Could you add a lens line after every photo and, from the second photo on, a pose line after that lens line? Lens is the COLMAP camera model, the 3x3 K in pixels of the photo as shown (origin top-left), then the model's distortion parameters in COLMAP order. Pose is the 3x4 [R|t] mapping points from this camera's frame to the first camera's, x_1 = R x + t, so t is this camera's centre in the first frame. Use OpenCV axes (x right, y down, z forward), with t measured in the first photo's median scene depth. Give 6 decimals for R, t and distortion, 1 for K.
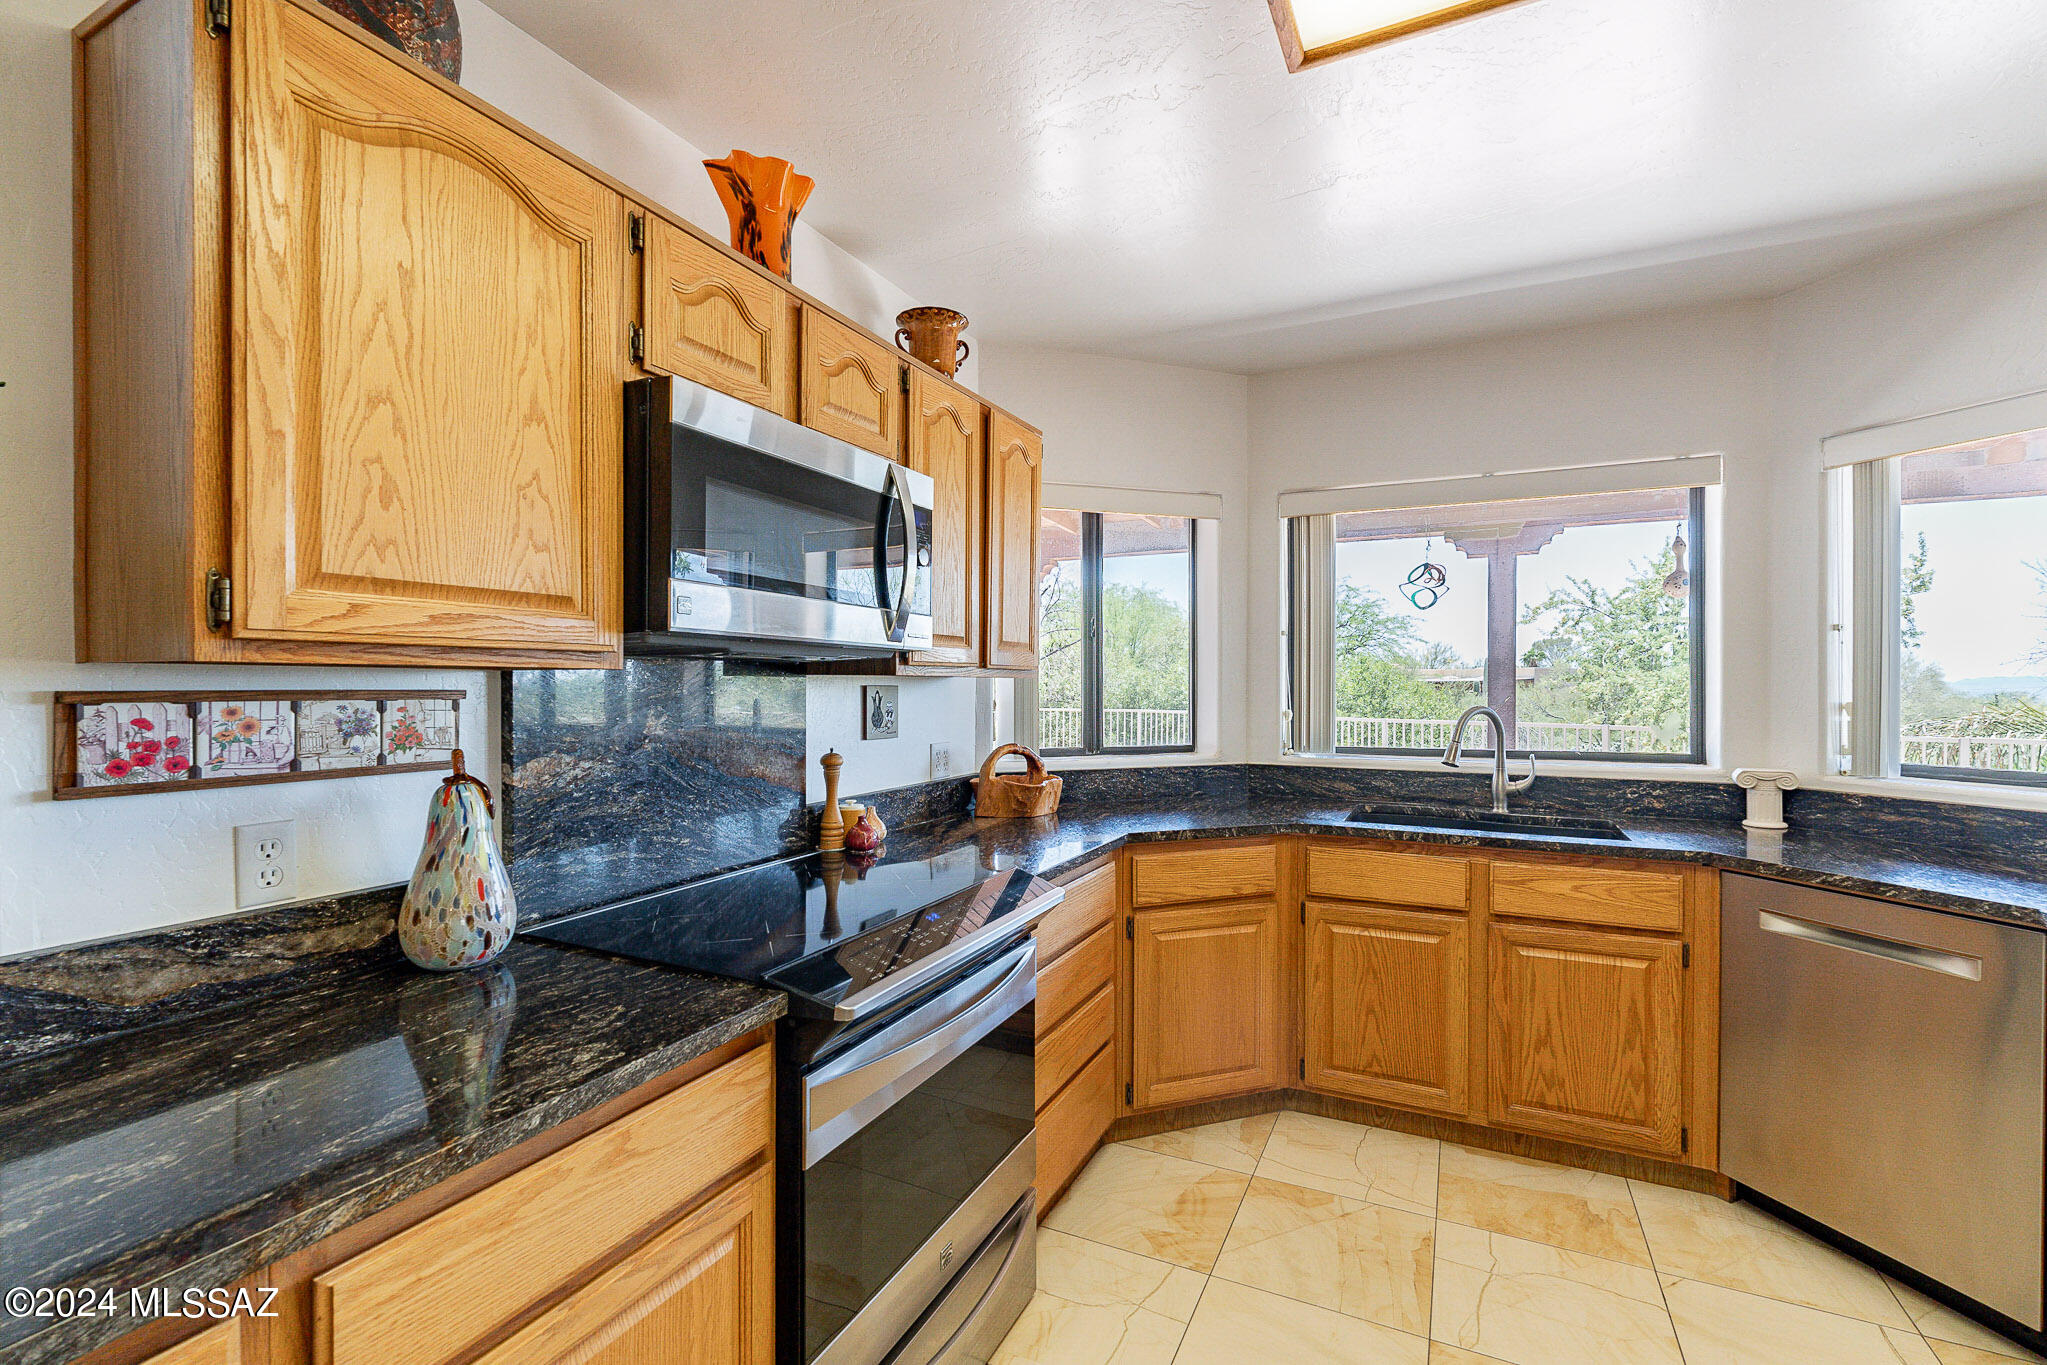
lens RADIAL K [[899.0, 0, 1020.0], [0, 899.0, 687.1], [0, 0, 1]] dist [-0.000991, -0.000235]
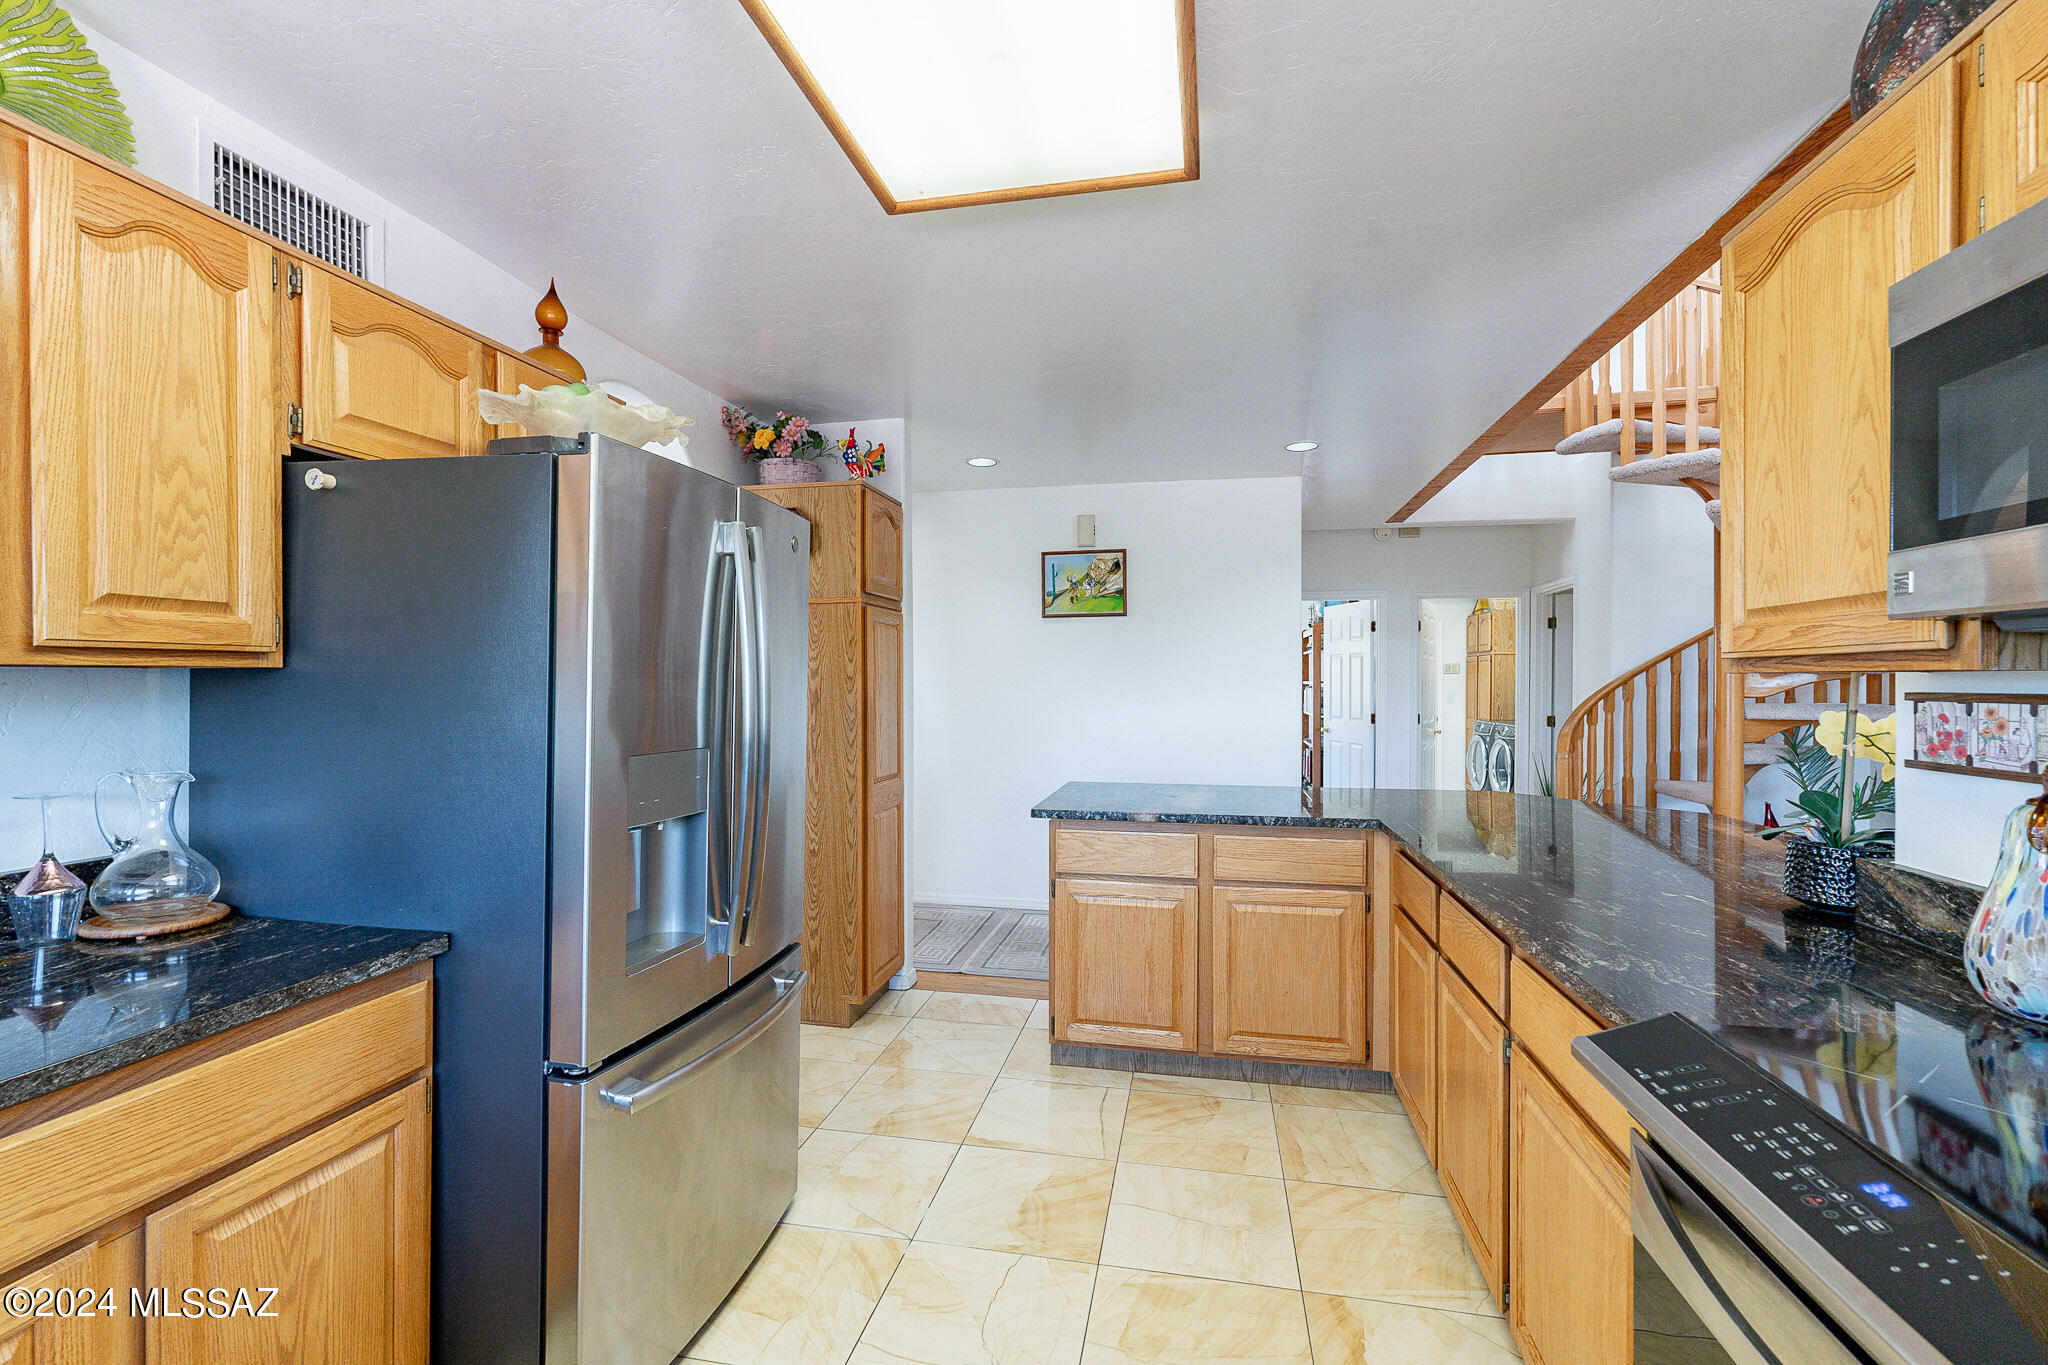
lens RADIAL K [[899.4, 0, 1022.2], [0, 899.4, 682.2], [0, 0, 1]] dist [-0.000991, -0.000235]
pose [[-0.966318, -0.000519, -0.257349, 0.293607], [-0.001305, 0.999995, 0.002884, -0.005875], [0.257346, 0.003122, -0.966314, 0.863946]]
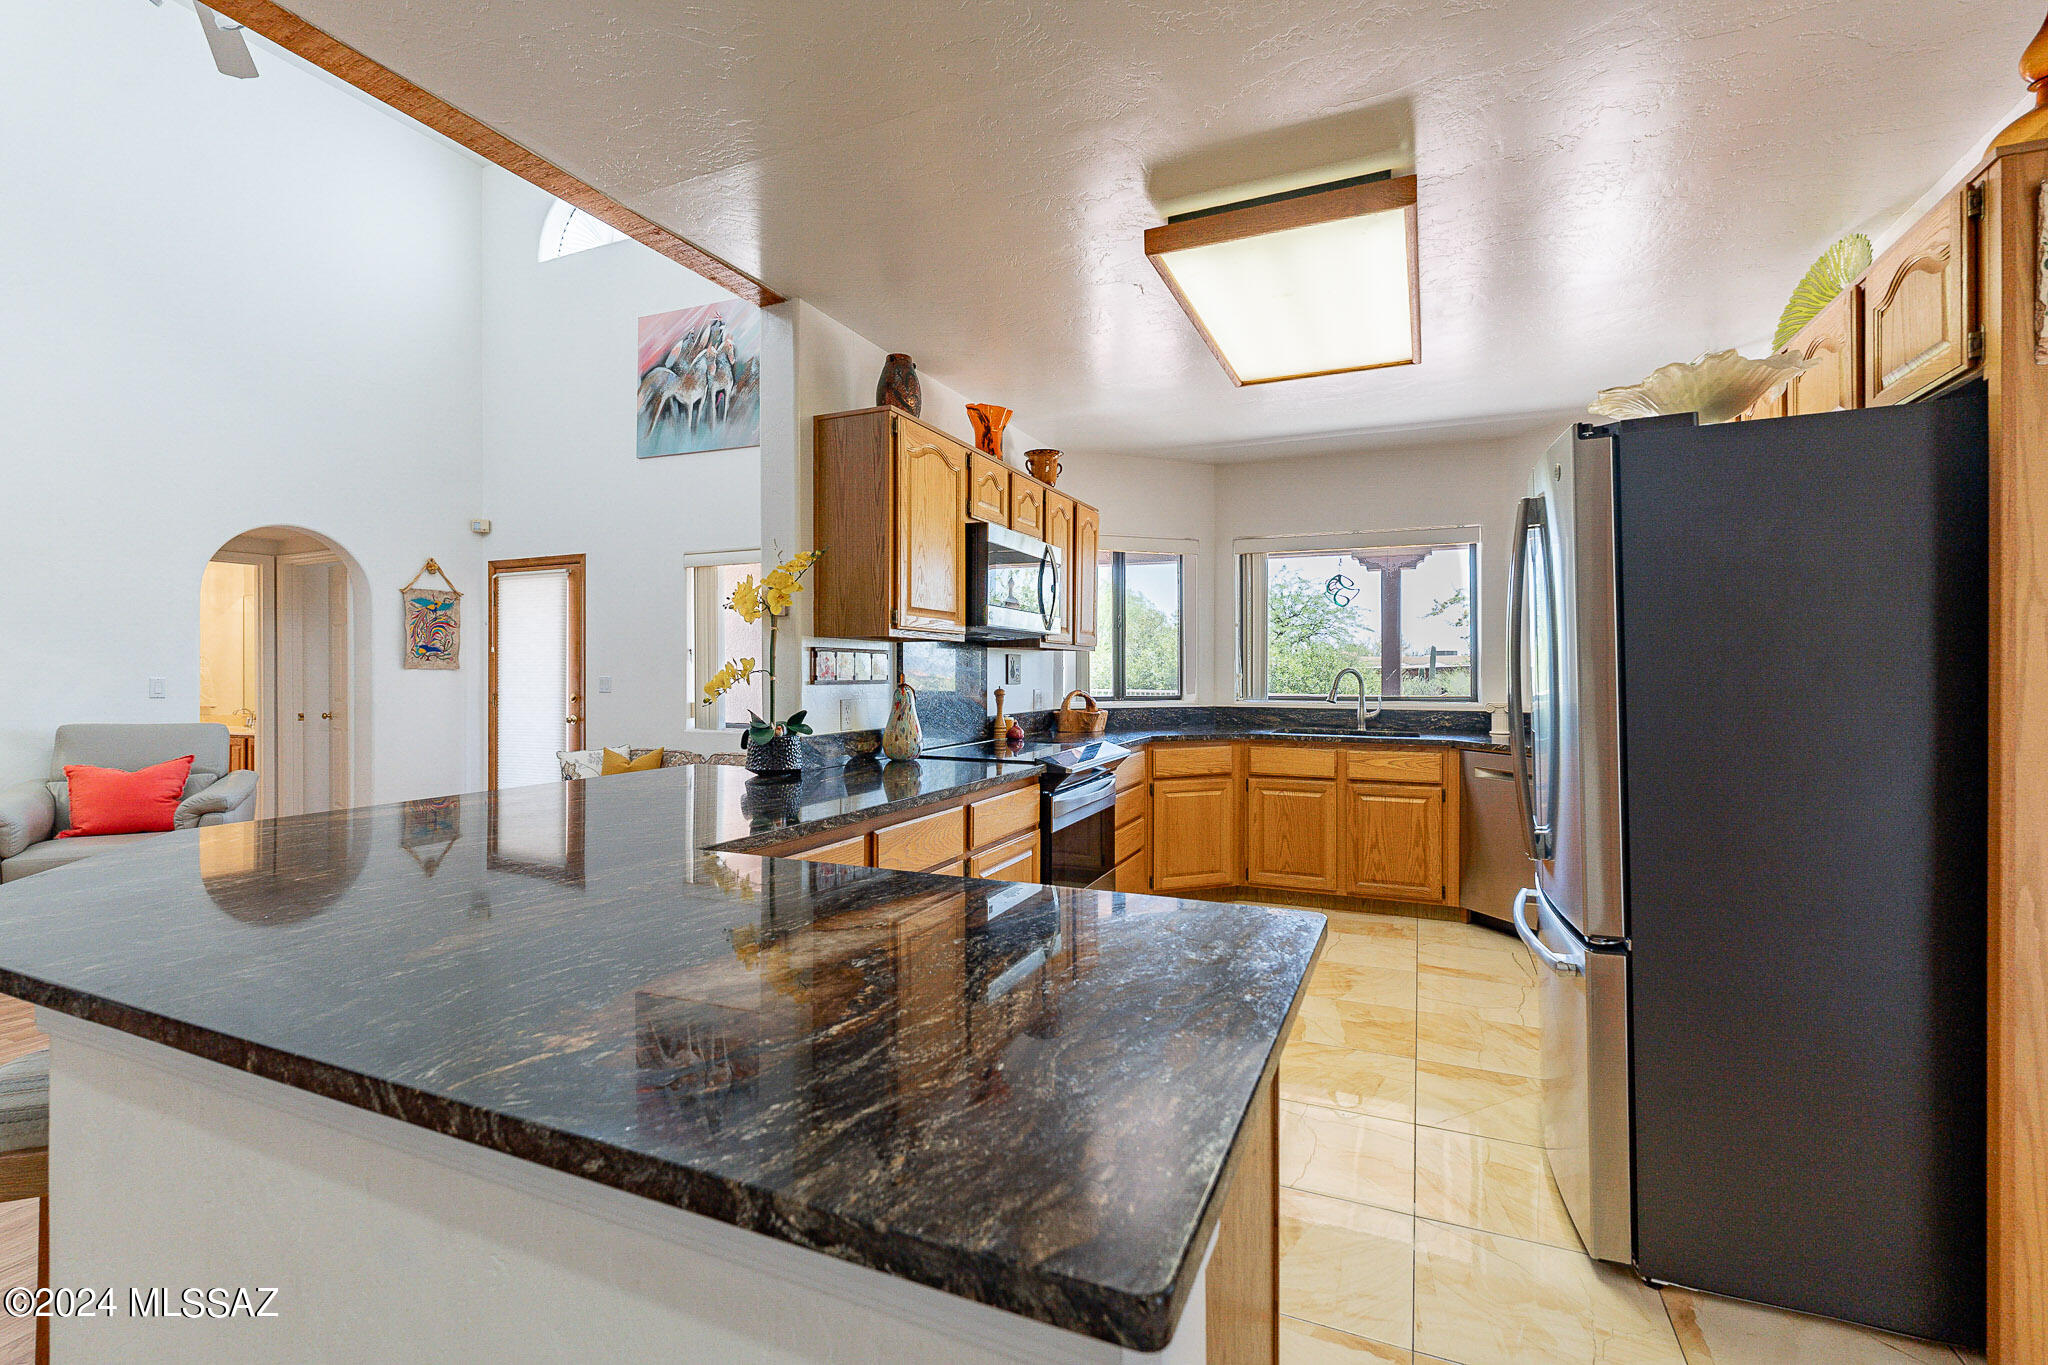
lens RADIAL K [[899.4, 0, 1019.8], [0, 899.4, 669.8], [0, 0, 1]] dist [-0.000991, -0.000235]
pose [[0.999132, 0.000063, 0.041647, -0.227266], [0.000209, 0.999979, -0.006518, 0.041782], [-0.041647, 0.006521, 0.999111, -0.829010]]
